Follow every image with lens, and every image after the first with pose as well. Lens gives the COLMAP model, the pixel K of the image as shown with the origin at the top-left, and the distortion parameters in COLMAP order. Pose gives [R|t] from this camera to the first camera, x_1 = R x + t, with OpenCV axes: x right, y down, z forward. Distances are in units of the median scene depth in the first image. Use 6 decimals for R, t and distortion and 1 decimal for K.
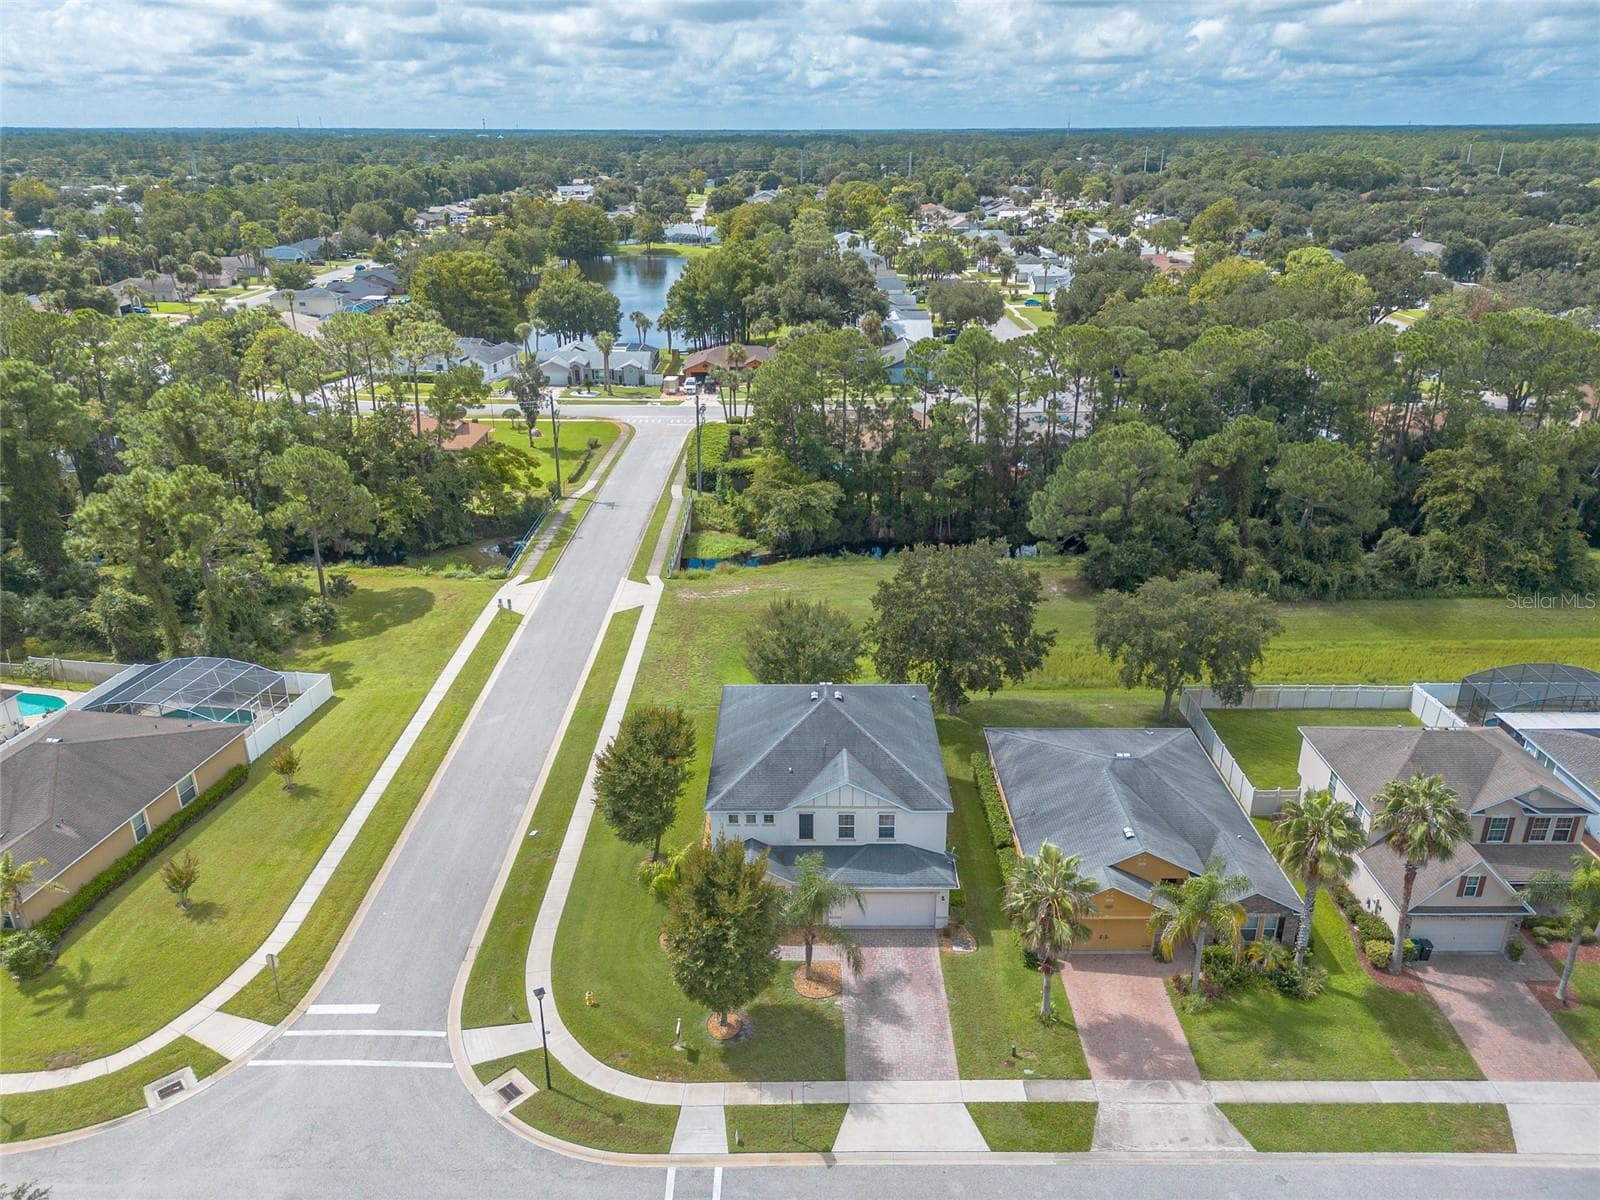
lens RADIAL K [[1103.3, 0, 800.2], [0, 1103.3, 646.9], [0, 0, 1]] dist [0.080182, -0.084319]
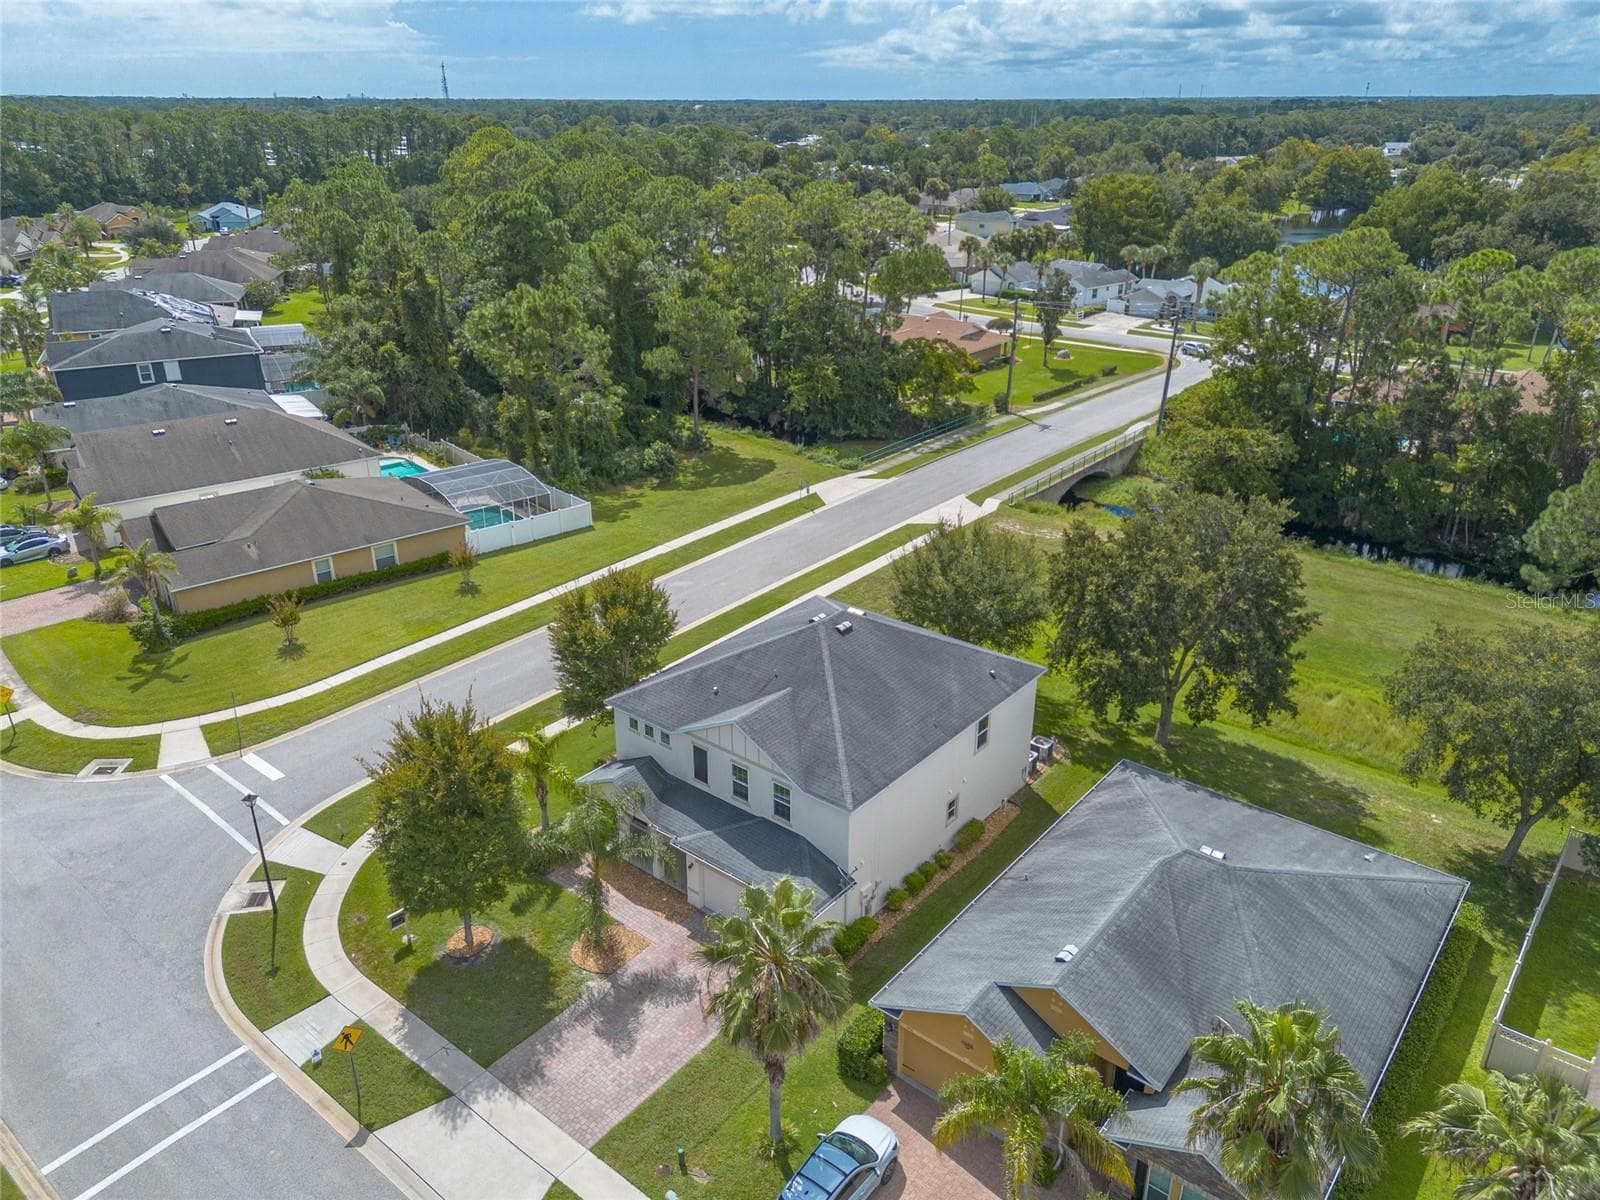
lens RADIAL K [[1103.3, 0, 800.2], [0, 1103.3, 646.9], [0, 0, 1]] dist [0.080182, -0.084319]
pose [[0.777665, 0.280415, -0.562676, 0.380028], [-0.267741, 0.957515, 0.107145, -0.010840], [0.568816, 0.067329, 0.819704, 0.343295]]
